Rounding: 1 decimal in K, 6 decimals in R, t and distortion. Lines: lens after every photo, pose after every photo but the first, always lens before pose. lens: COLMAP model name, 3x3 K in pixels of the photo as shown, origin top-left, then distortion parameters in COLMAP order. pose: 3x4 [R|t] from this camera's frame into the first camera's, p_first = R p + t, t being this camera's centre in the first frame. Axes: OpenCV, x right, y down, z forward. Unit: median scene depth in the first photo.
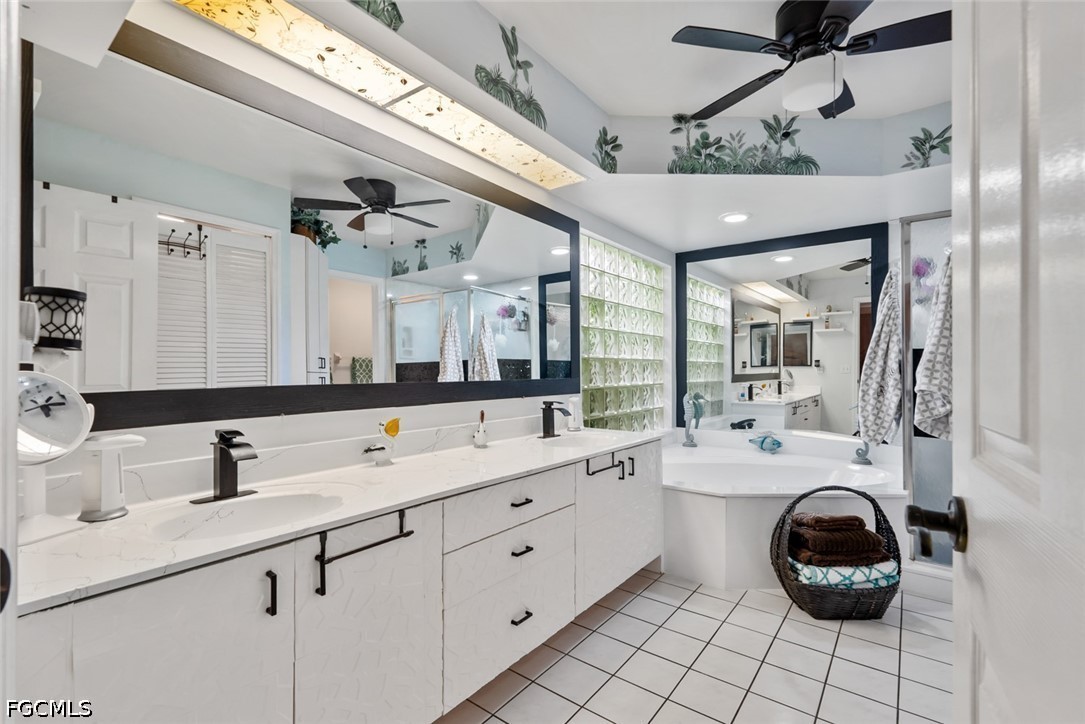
lens RADIAL K [[476.5, 0, 541.5], [0, 476.5, 365.5], [0, 0, 1]] dist [-0.003481, 0.000568]
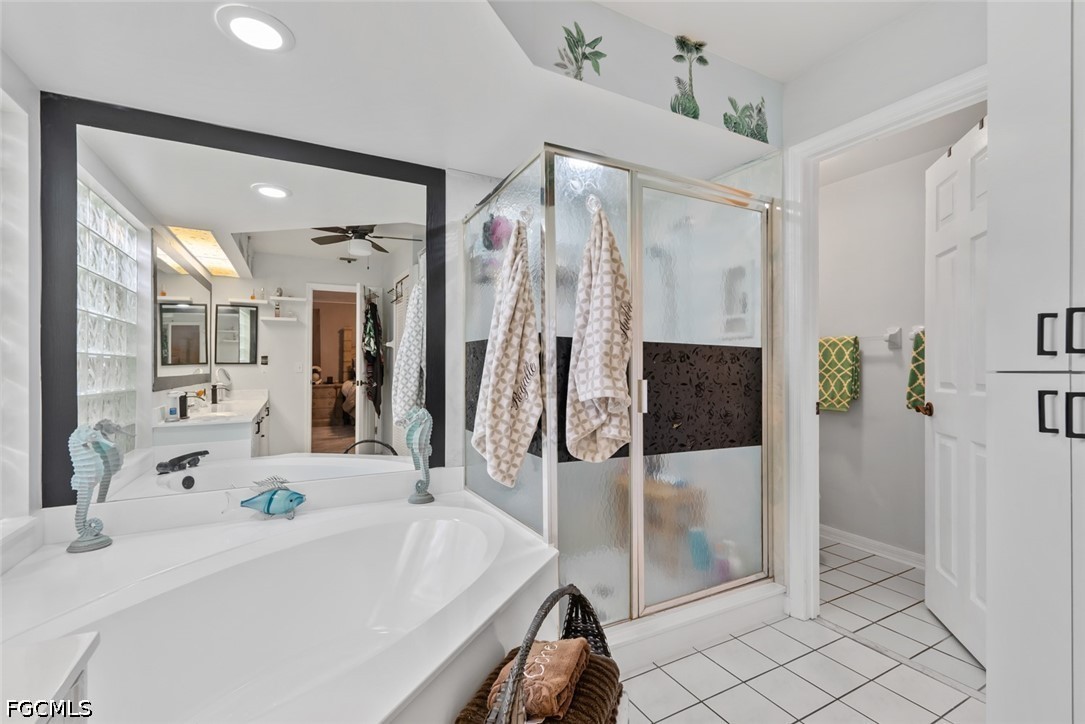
lens RADIAL K [[476.5, 0, 541.5], [0, 476.5, 365.5], [0, 0, 1]] dist [-0.003481, 0.000568]
pose [[0.404410, 0.000494, 0.914578, 0.086590], [-0.002170, 0.999998, 0.000419, 0.004100], [-0.914575, -0.002155, 0.404410, 0.470526]]
